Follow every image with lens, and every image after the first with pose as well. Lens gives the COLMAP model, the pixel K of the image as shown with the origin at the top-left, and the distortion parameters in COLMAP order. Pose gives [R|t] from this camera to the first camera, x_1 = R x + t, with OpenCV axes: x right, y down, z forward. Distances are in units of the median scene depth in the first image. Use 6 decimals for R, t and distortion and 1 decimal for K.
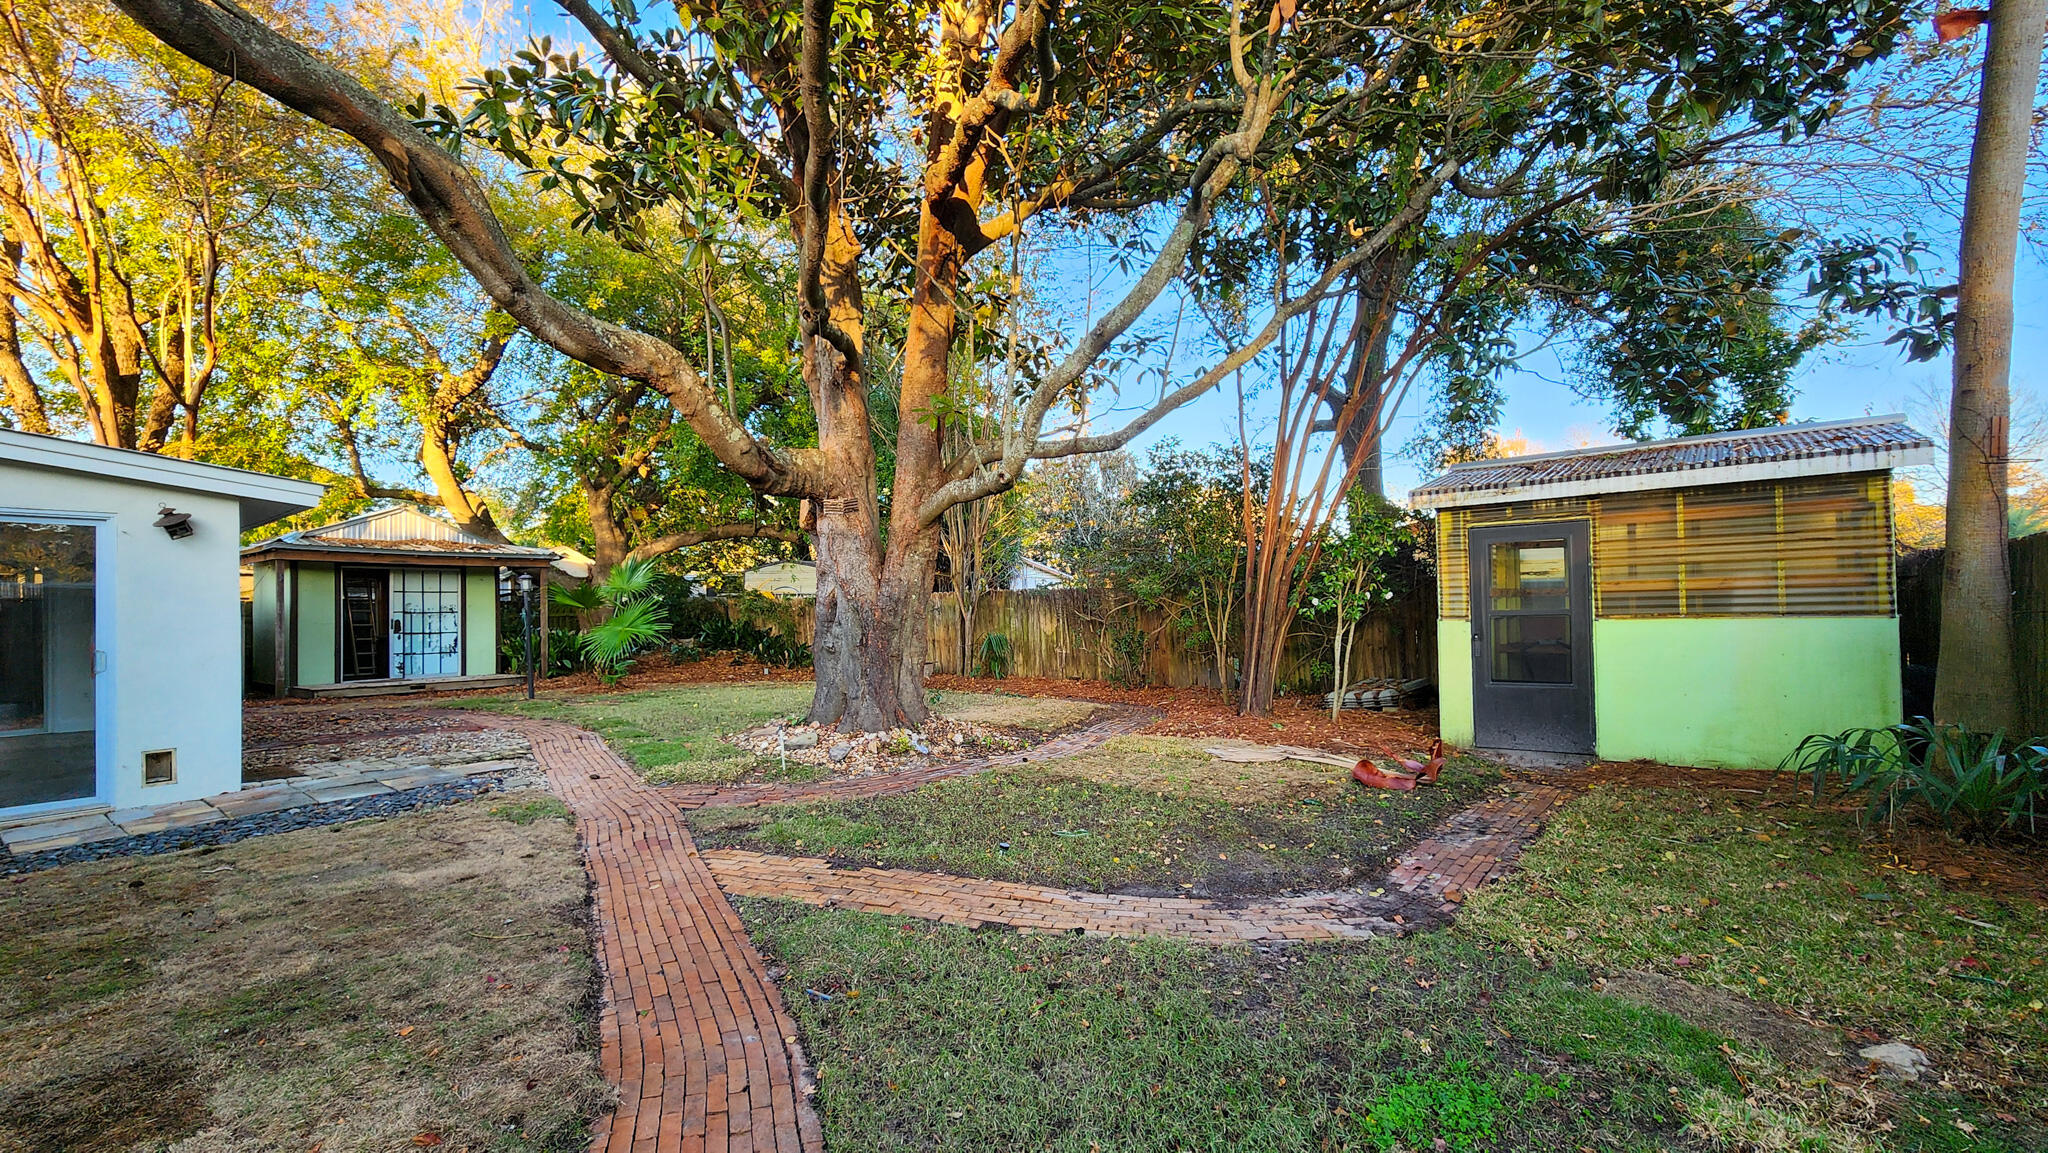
lens RADIAL K [[846.8, 0, 1022.2], [0, 846.8, 596.7], [0, 0, 1]] dist [0.002161, 0.000258]
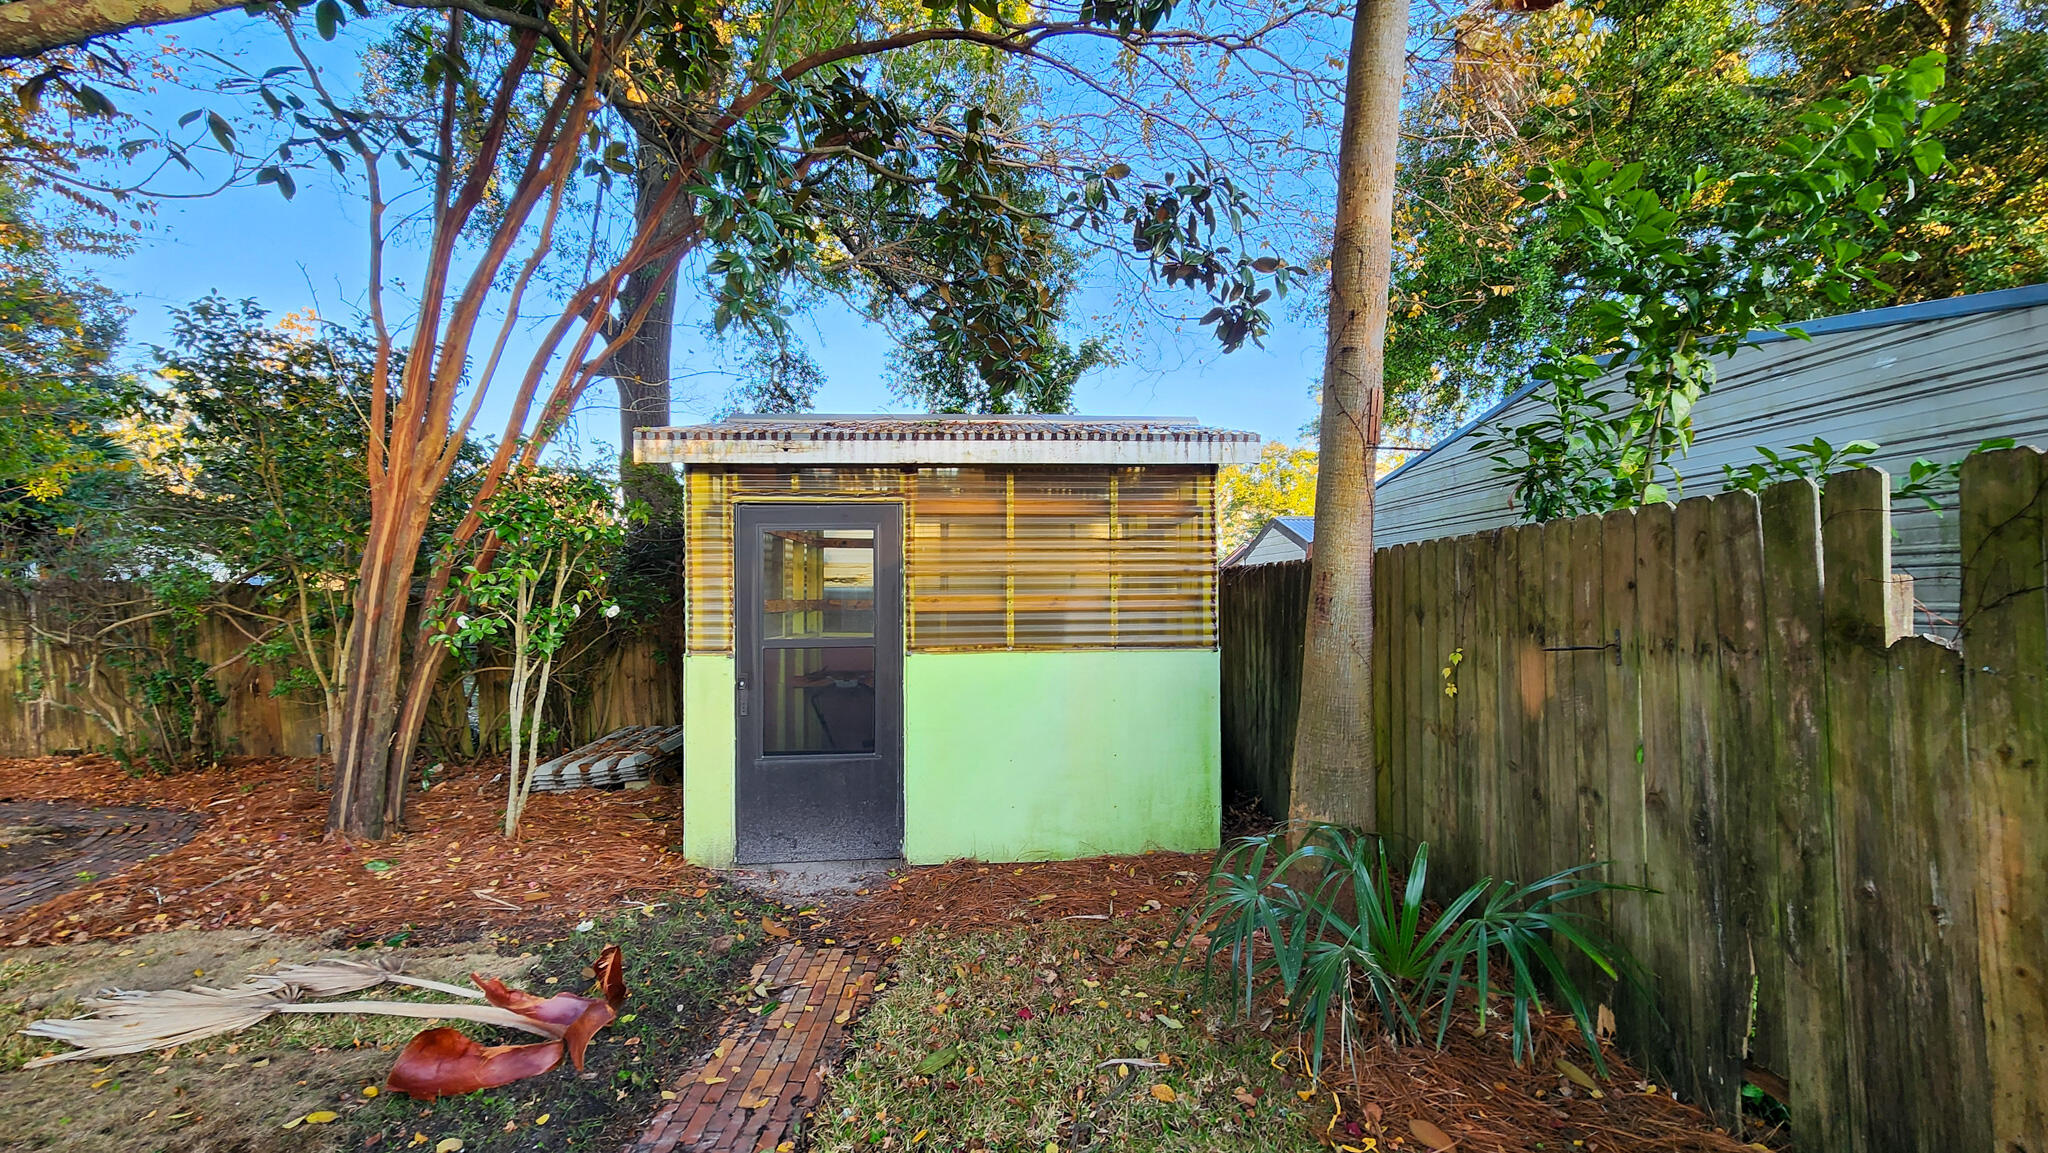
lens RADIAL K [[842.3, 0, 1023.5], [0, 842.3, 592.8], [0, 0, 1]] dist [0.000025, 0.000415]
pose [[0.741886, 0.021637, 0.670177, 0.290912], [-0.019440, 0.999753, -0.010758, -0.015380], [-0.670244, -0.005047, 0.742123, 0.434816]]
